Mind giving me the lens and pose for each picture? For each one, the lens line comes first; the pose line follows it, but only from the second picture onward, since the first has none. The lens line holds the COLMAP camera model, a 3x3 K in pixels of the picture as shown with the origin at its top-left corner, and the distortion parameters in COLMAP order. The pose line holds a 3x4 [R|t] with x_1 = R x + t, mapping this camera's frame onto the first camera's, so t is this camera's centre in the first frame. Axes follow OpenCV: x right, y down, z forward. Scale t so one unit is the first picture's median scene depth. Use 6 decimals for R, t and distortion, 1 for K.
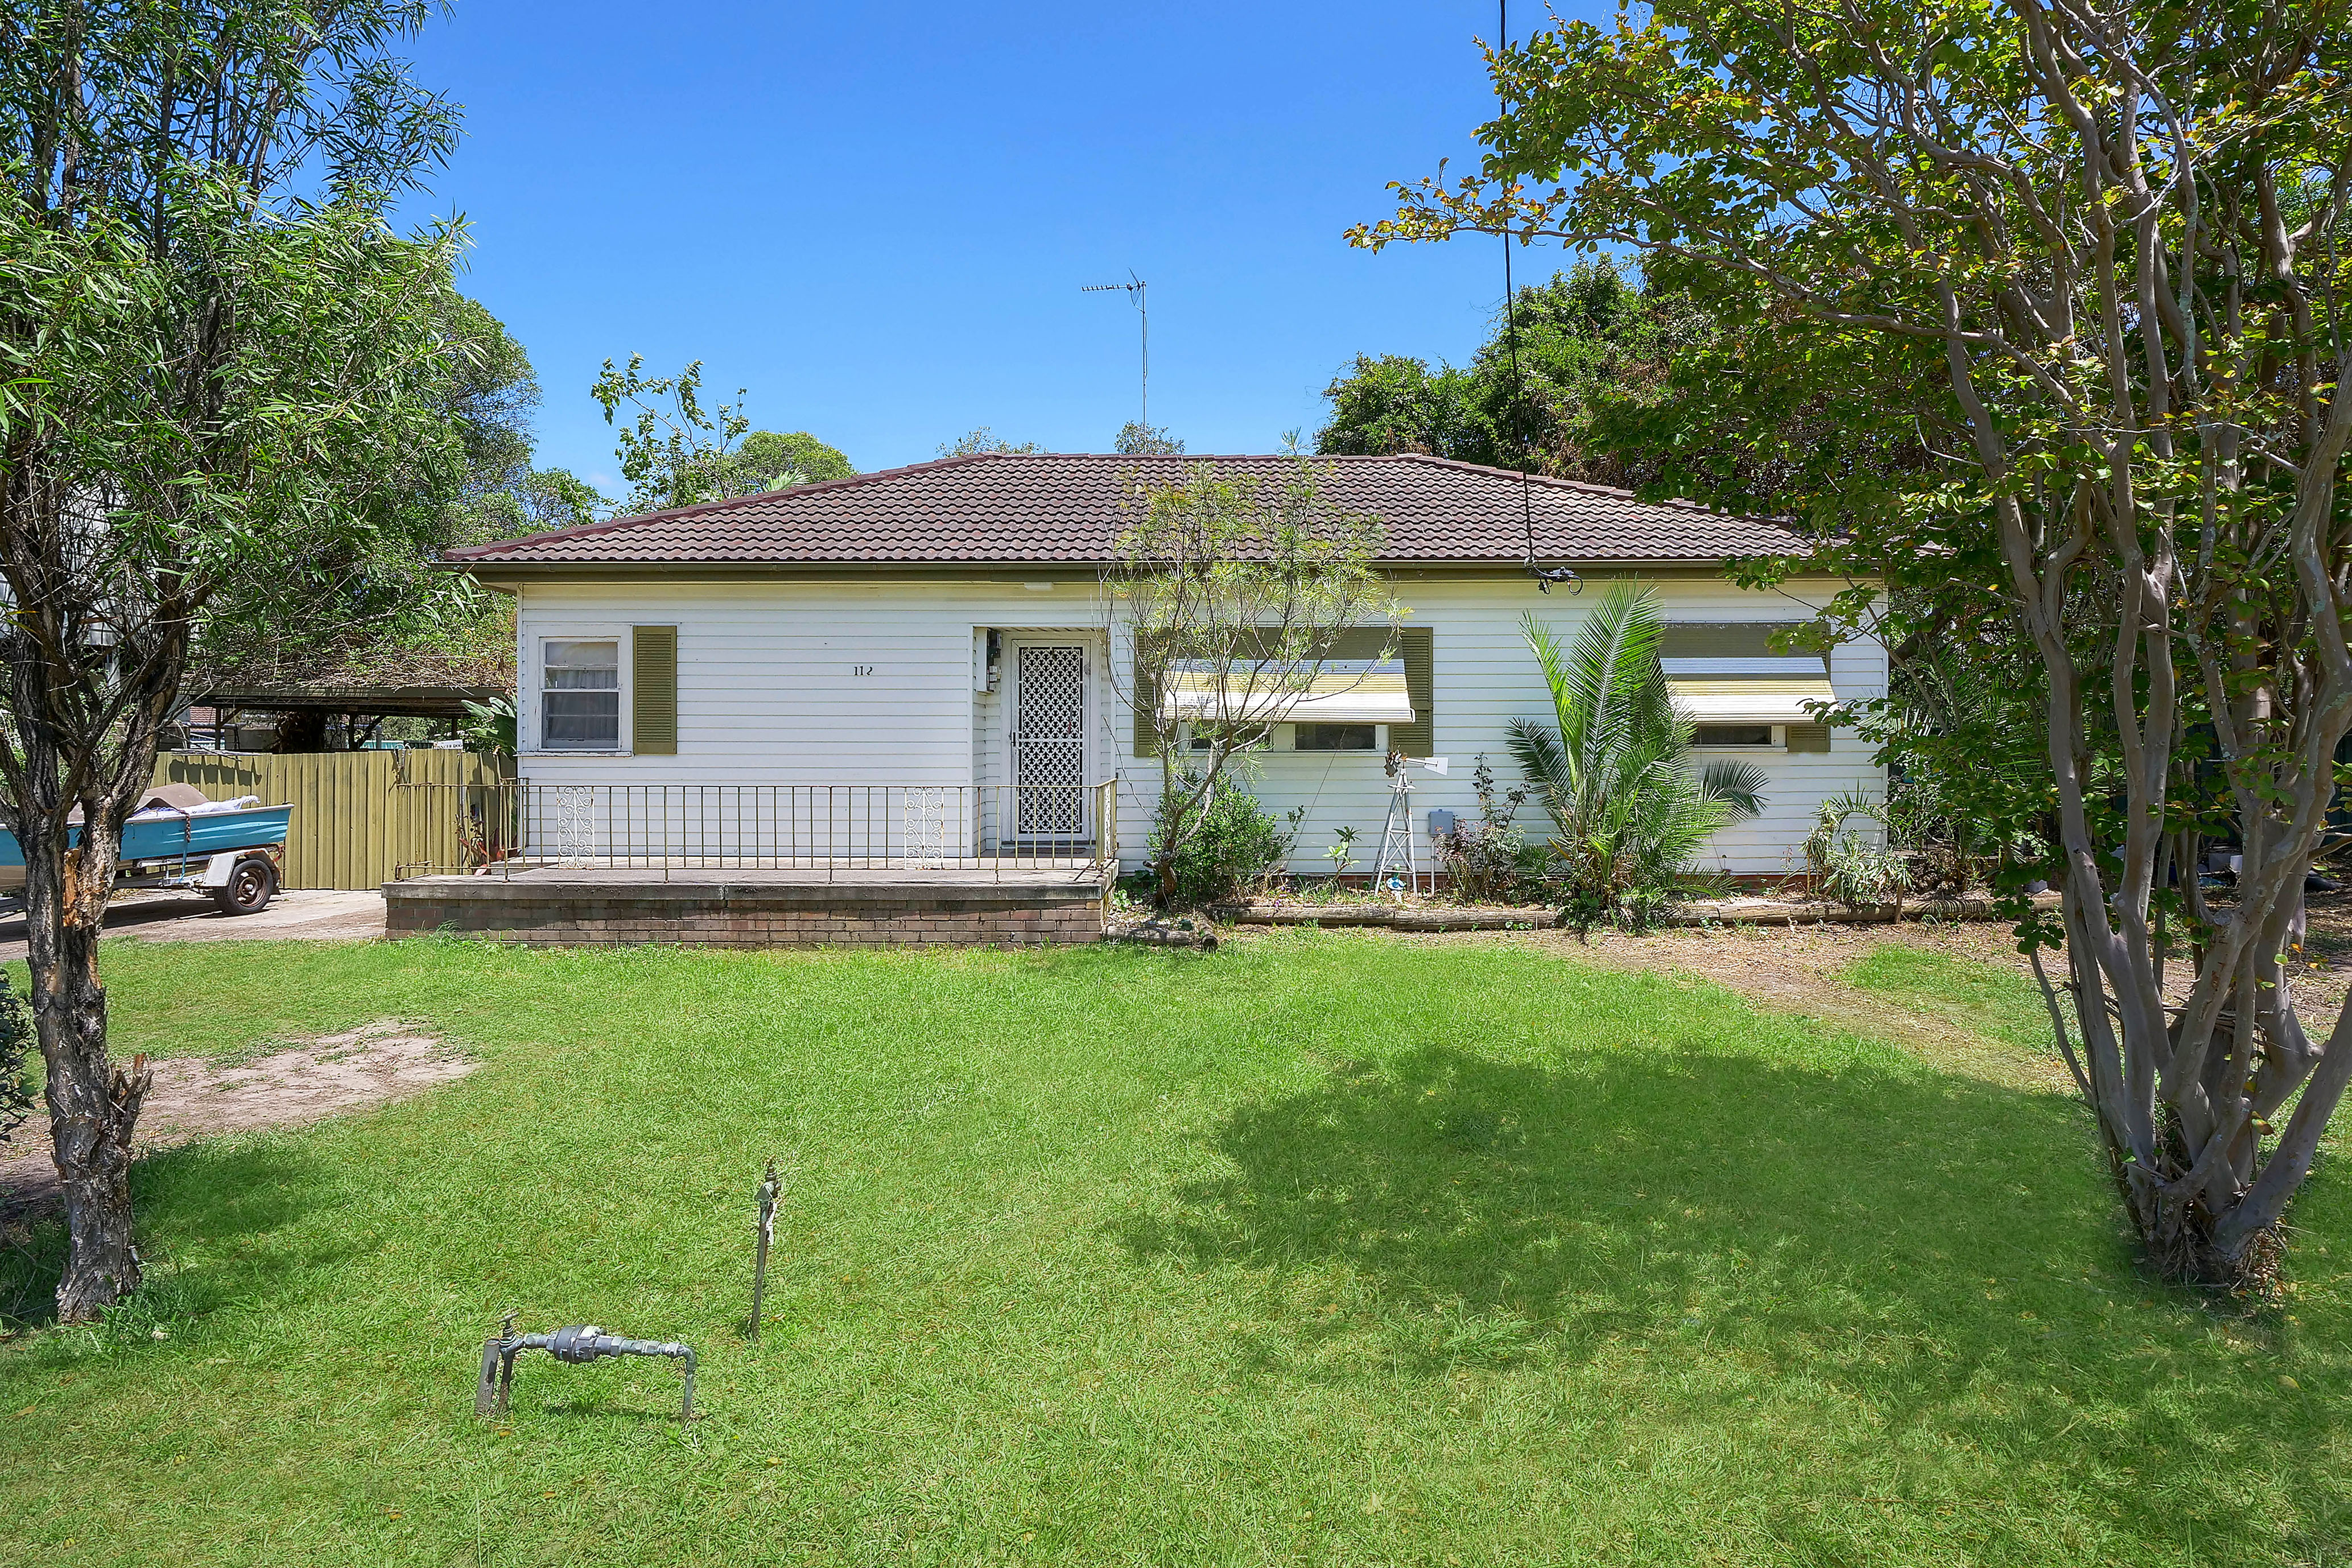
lens RADIAL K [[1200.0, 0, 1171.8], [0, 1200.0, 719.4], [0, 0, 1]] dist [-0.000824, -0.000135]
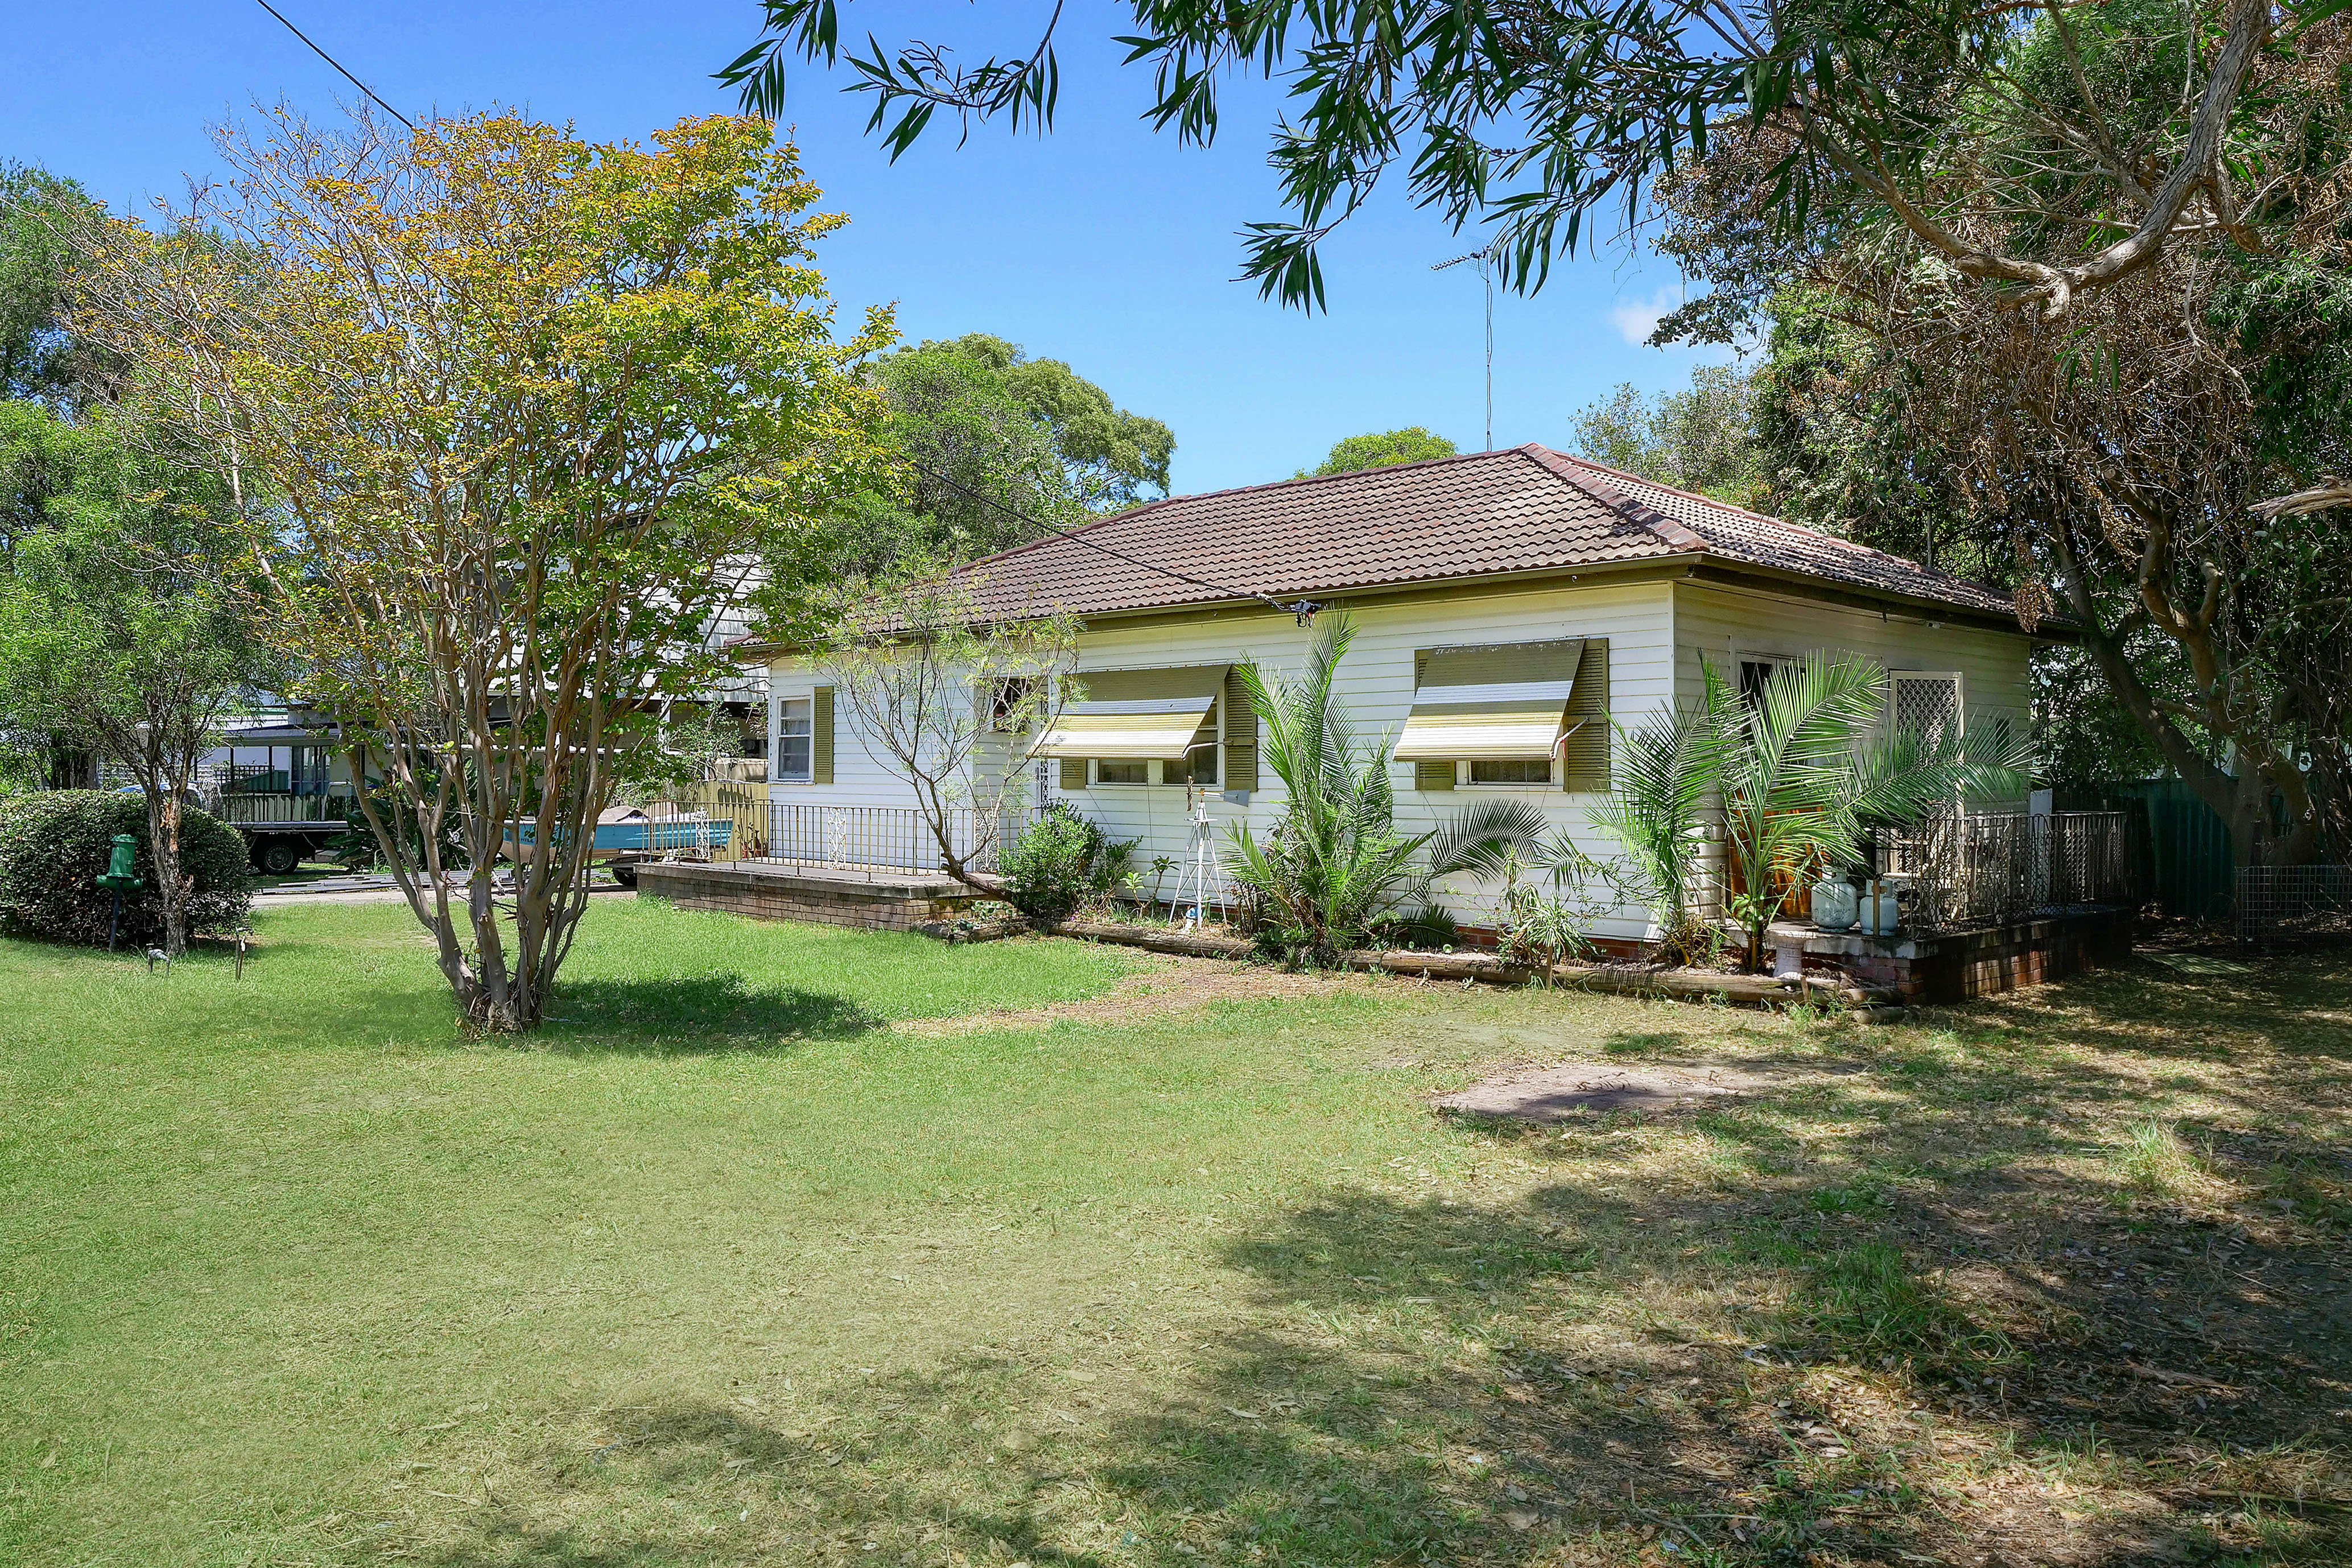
lens RADIAL K [[1577.8, 0, 1176.0], [0, 1577.8, 784.0], [0, 0, 1]] dist [0.000197, 0.000027]
pose [[0.729525, 0.009010, -0.683895, 1.057639], [0.005346, 0.999808, 0.018875, -0.000945], [0.683934, -0.017426, 0.729336, -0.011913]]
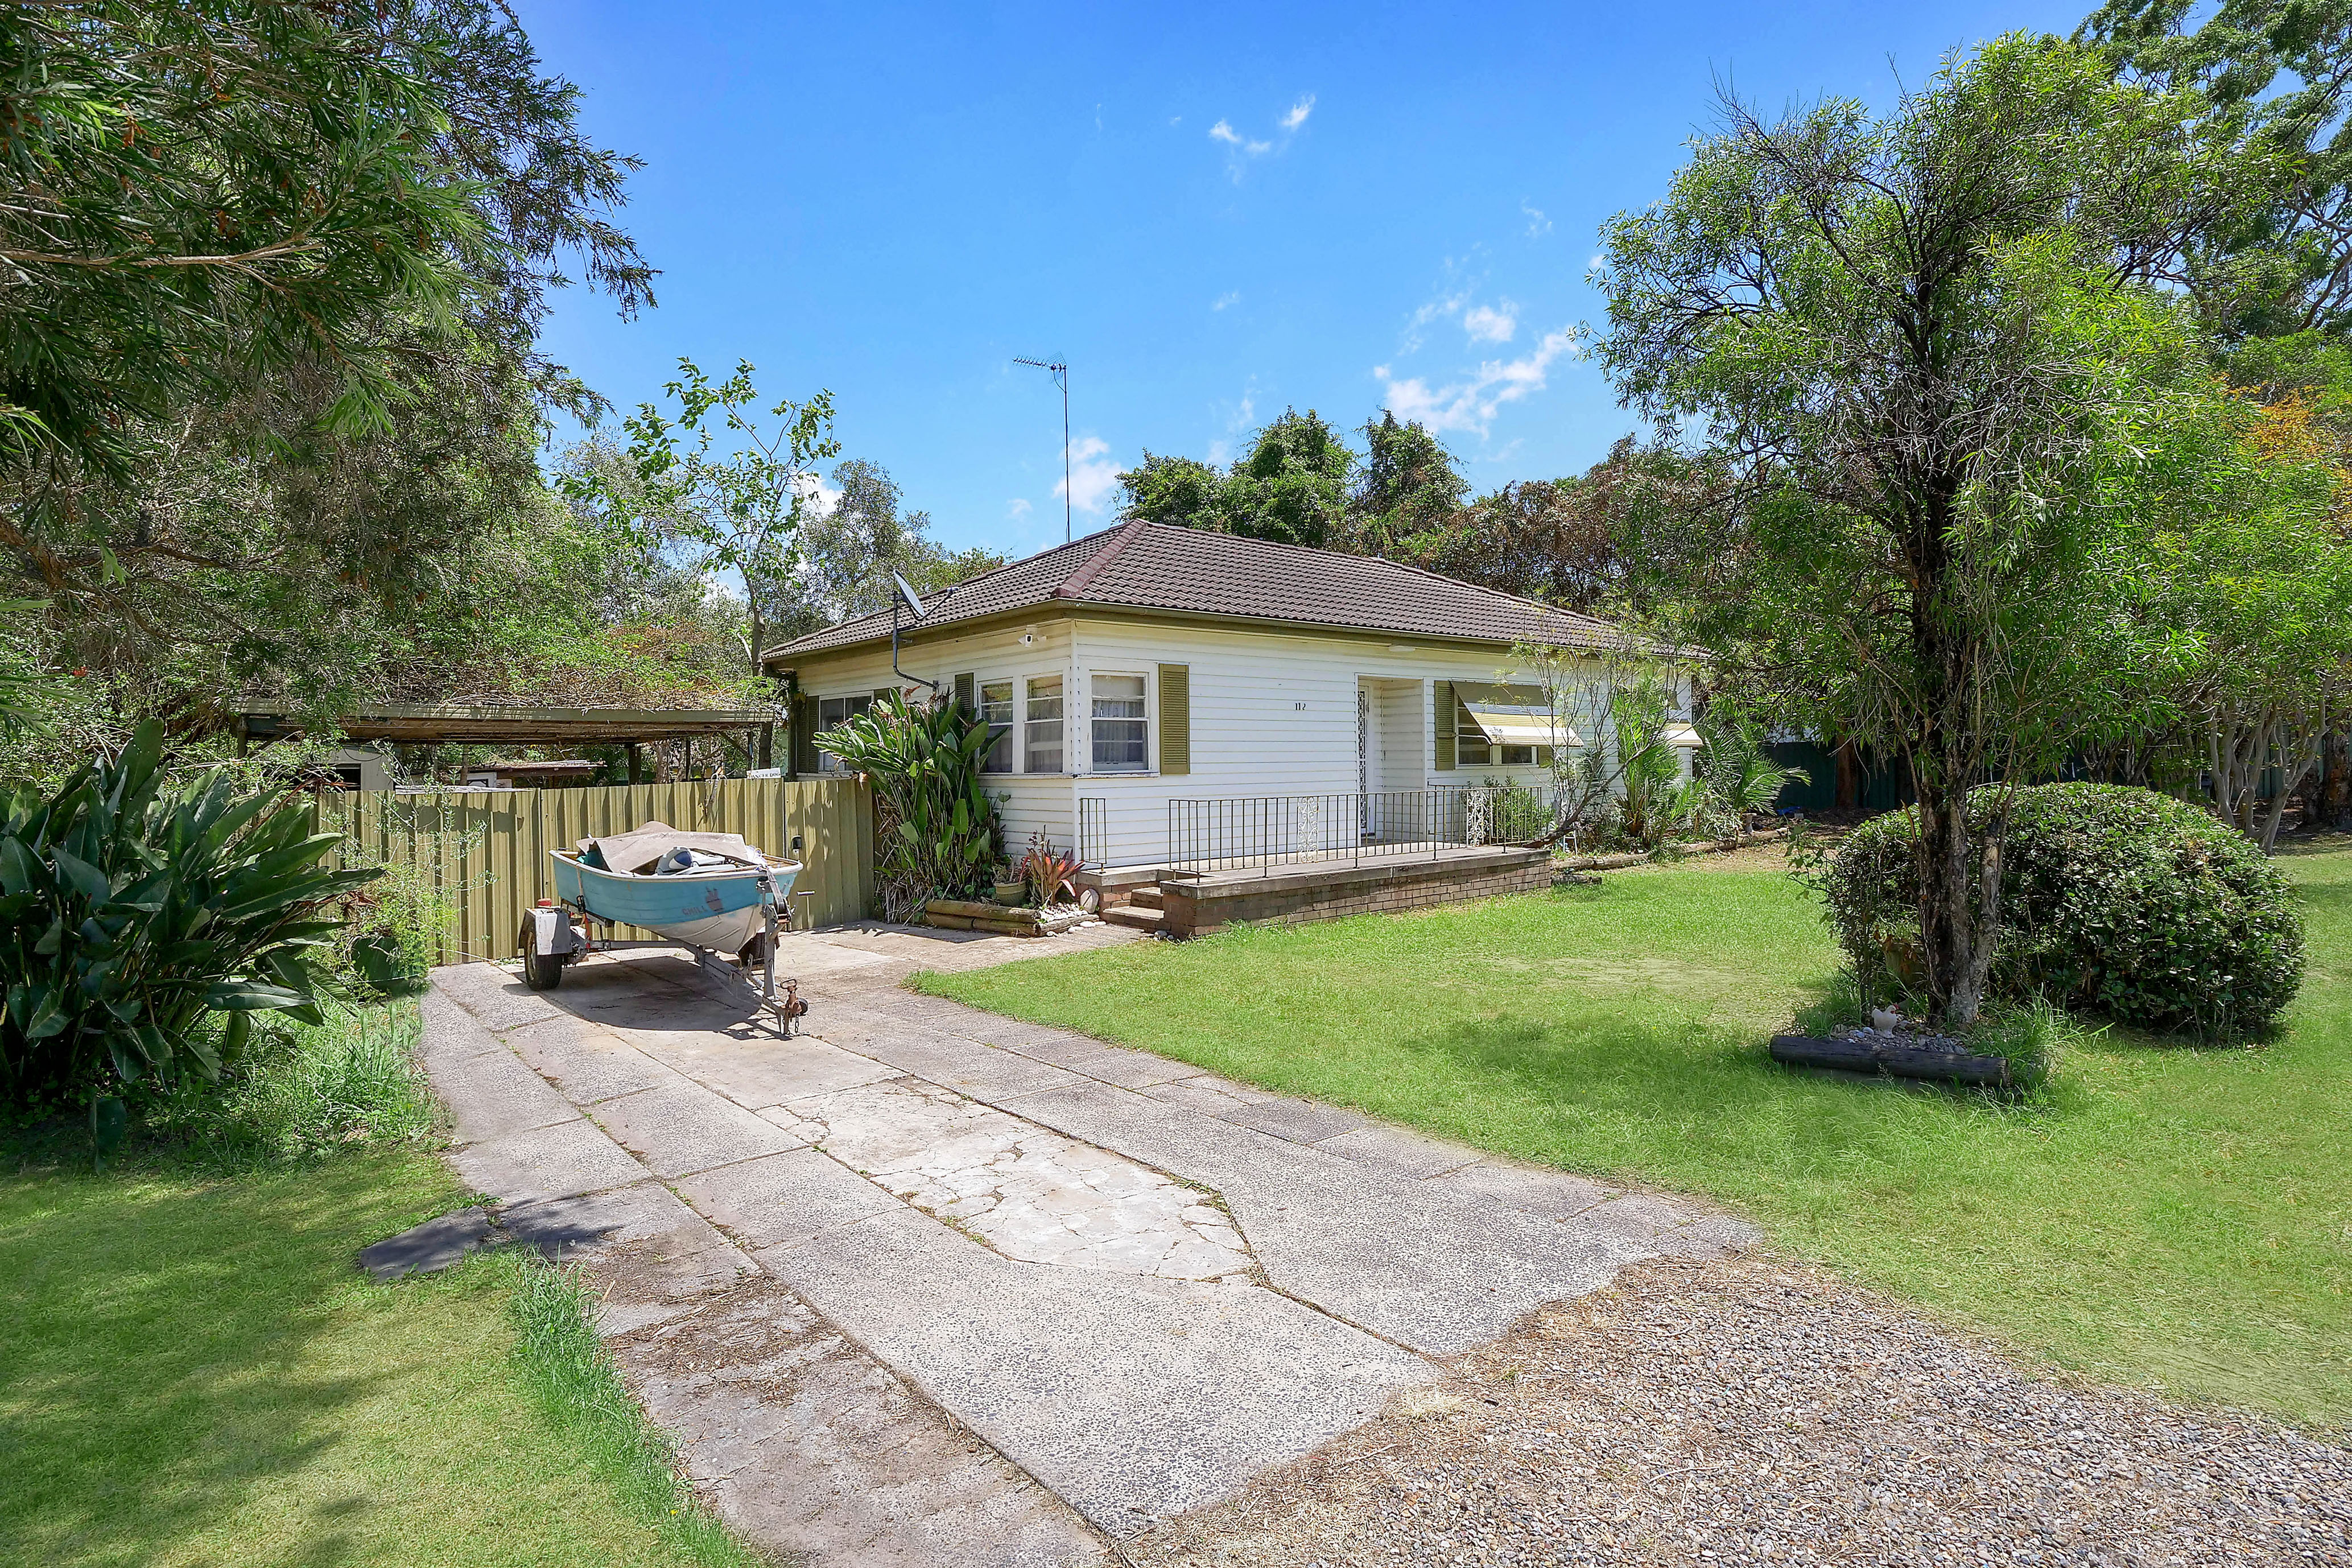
lens RADIAL K [[1200.0, 0, 1171.8], [0, 1200.0, 719.4], [0, 0, 1]] dist [-0.000824, -0.000135]
pose [[0.751837, 0.010425, 0.659266, -1.213910], [0.003535, 0.999797, -0.019841, -0.001414], [-0.659339, 0.017248, 0.751648, 0.121045]]
